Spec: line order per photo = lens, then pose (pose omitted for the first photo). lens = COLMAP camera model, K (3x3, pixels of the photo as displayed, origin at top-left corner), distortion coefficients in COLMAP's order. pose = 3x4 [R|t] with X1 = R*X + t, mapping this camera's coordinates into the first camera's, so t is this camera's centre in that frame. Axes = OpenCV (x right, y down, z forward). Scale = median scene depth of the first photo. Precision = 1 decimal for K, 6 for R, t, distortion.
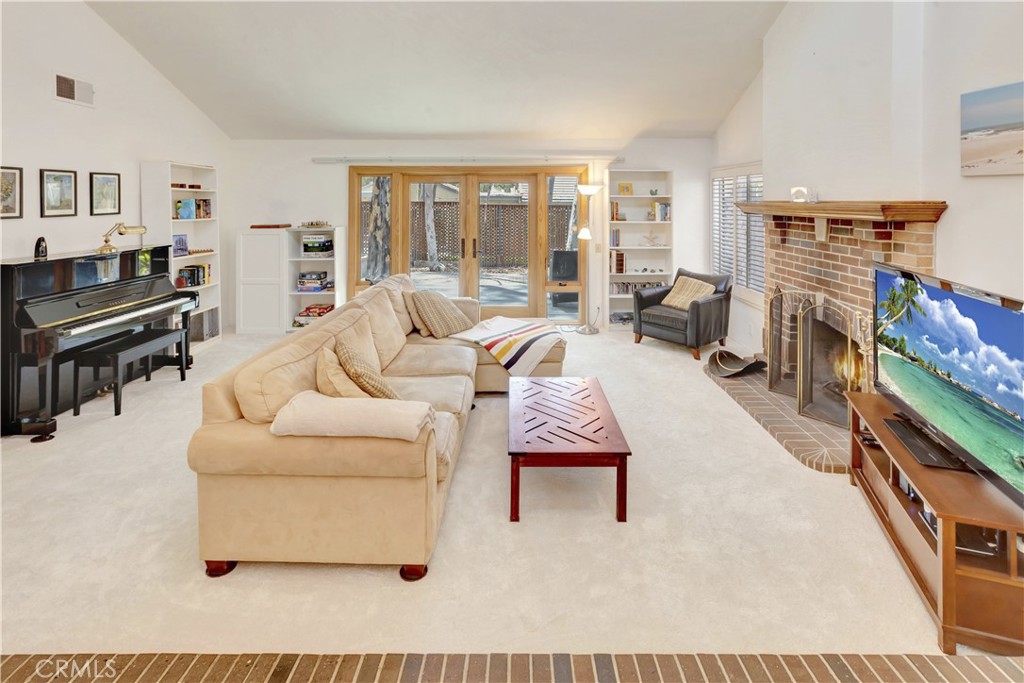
lens RADIAL K [[501.6, 0, 510.6], [0, 501.6, 202.0], [0, 0, 1]] dist [-0.004543, 0.005099]
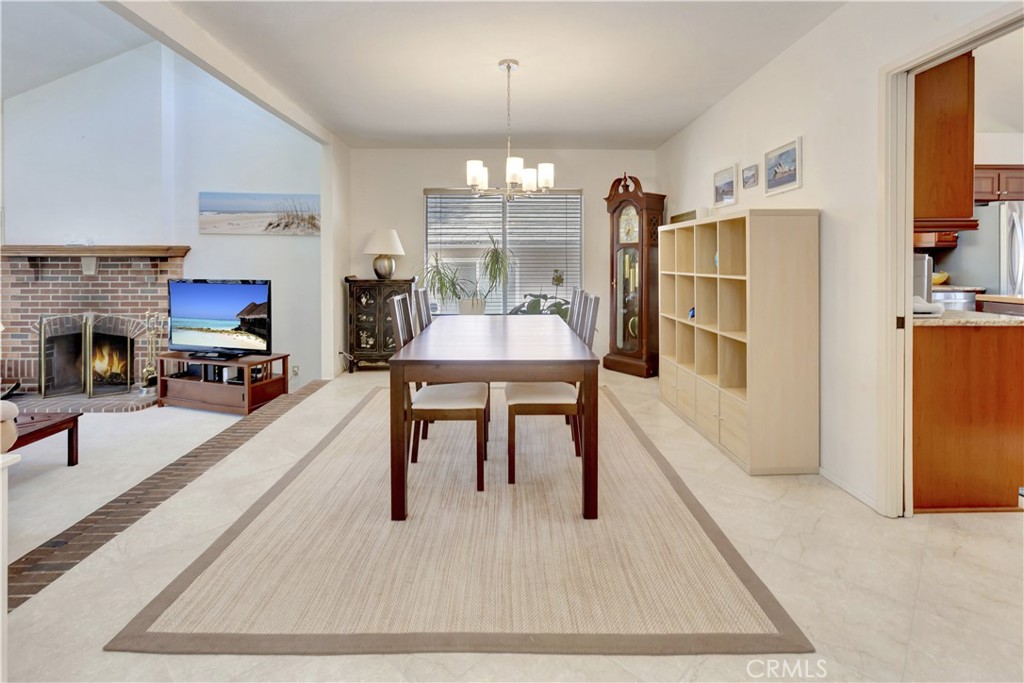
lens RADIAL K [[501.6, 0, 519.3], [0, 501.6, 264.8], [0, 0, 1]] dist [-0.004543, 0.005099]
pose [[-0.033417, -0.014631, 0.999334, -0.506296], [0.005019, 0.999878, 0.014807, 0.022939], [-0.999429, 0.005511, -0.033339, -0.088351]]
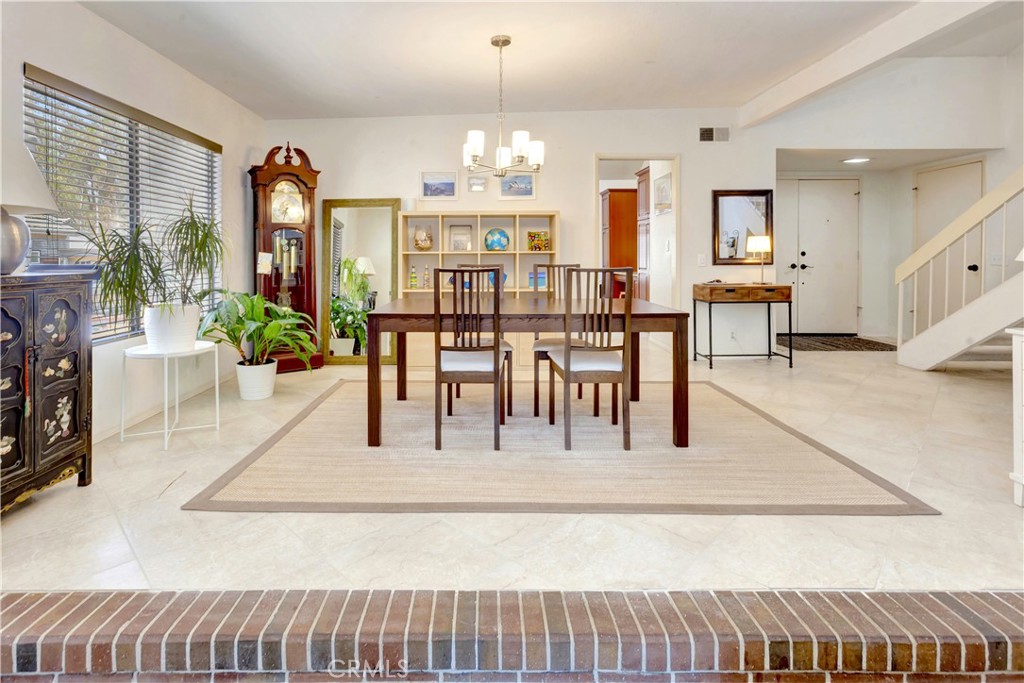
lens RADIAL K [[501.6, 0, 494.4], [0, 501.6, 250.4], [0, 0, 1]] dist [-0.004543, 0.005099]
pose [[-0.999726, 0.000265, -0.023416, 0.044931], [0.000244, 1.000000, 0.000874, 0.040764], [0.023417, 0.000868, -0.999725, 0.453394]]
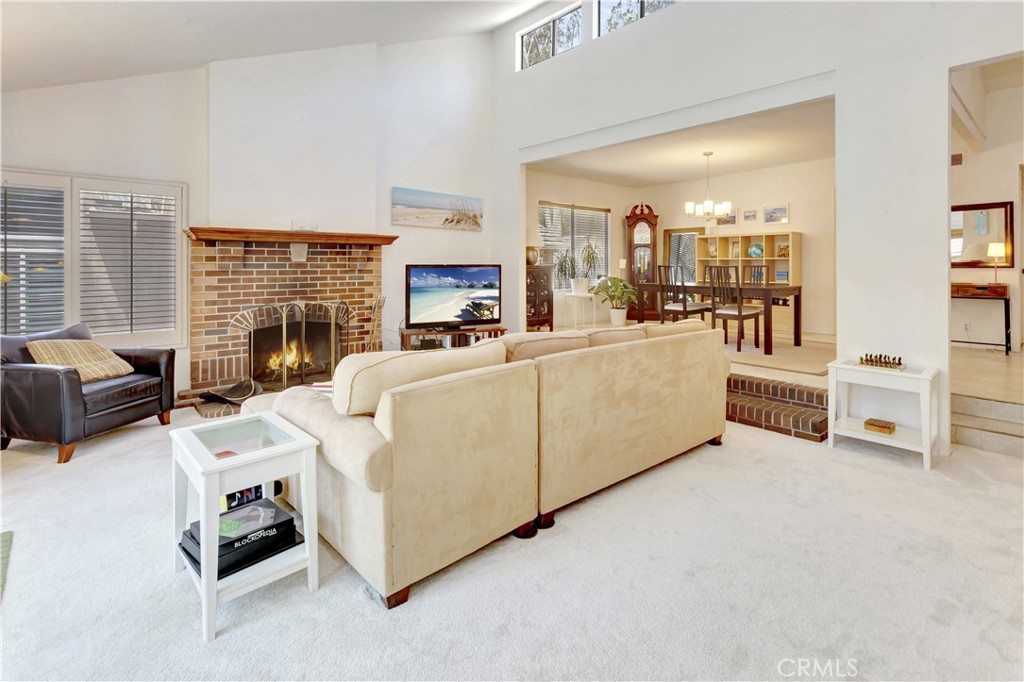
lens RADIAL K [[501.6, 0, 524.9], [0, 501.6, 270.4], [0, 0, 1]] dist [-0.004543, 0.005099]
pose [[-0.688144, -0.009740, 0.725508, -0.478097], [0.003401, 0.999856, 0.016649, 0.051304], [-0.725566, 0.013924, -0.688012, 0.935201]]
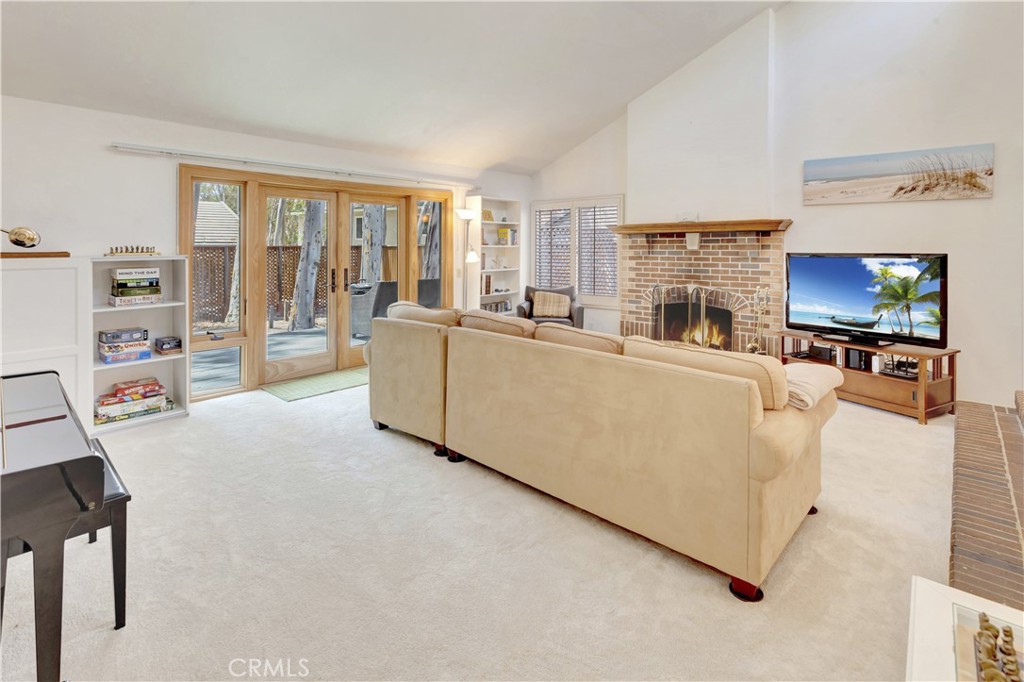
lens RADIAL K [[501.6, 0, 502.3], [0, 501.6, 250.6], [0, 0, 1]] dist [-0.004543, 0.005099]
pose [[0.681607, -0.006544, 0.731689, -0.541101], [0.007644, 0.999969, 0.001822, 0.047025], [-0.731678, 0.004351, 0.681636, 0.250926]]
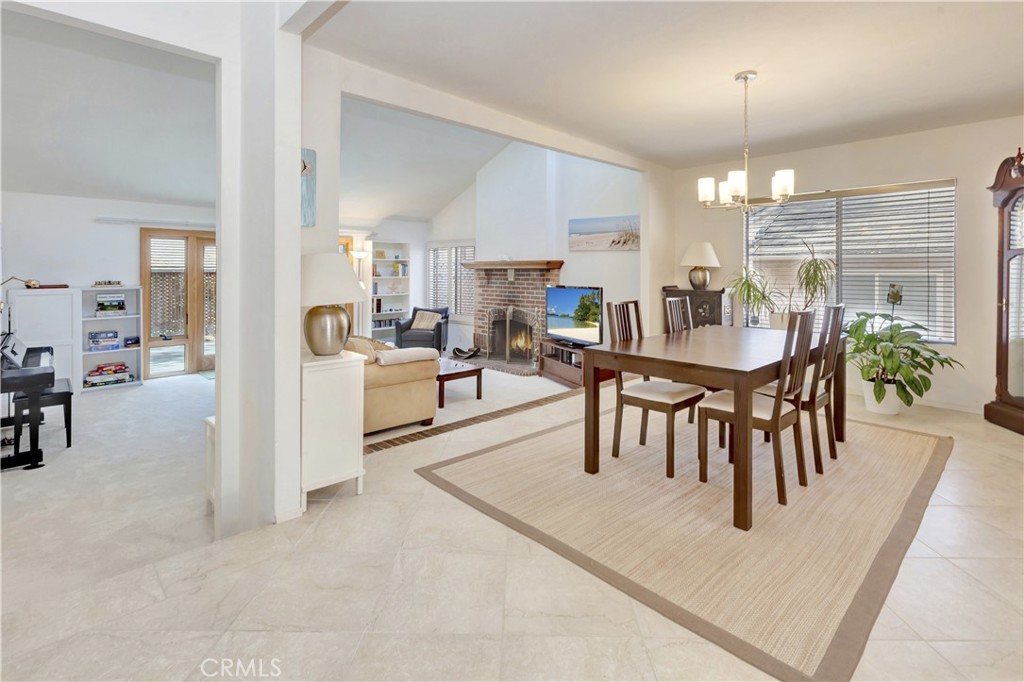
lens RADIAL K [[501.6, 0, 503.9], [0, 501.6, 272.0], [0, 0, 1]] dist [-0.004543, 0.005099]
pose [[0.721302, -0.005516, 0.692599, -0.524841], [0.005710, 0.999982, 0.002018, 0.023330], [-0.692597, 0.002499, 0.721320, -0.296206]]
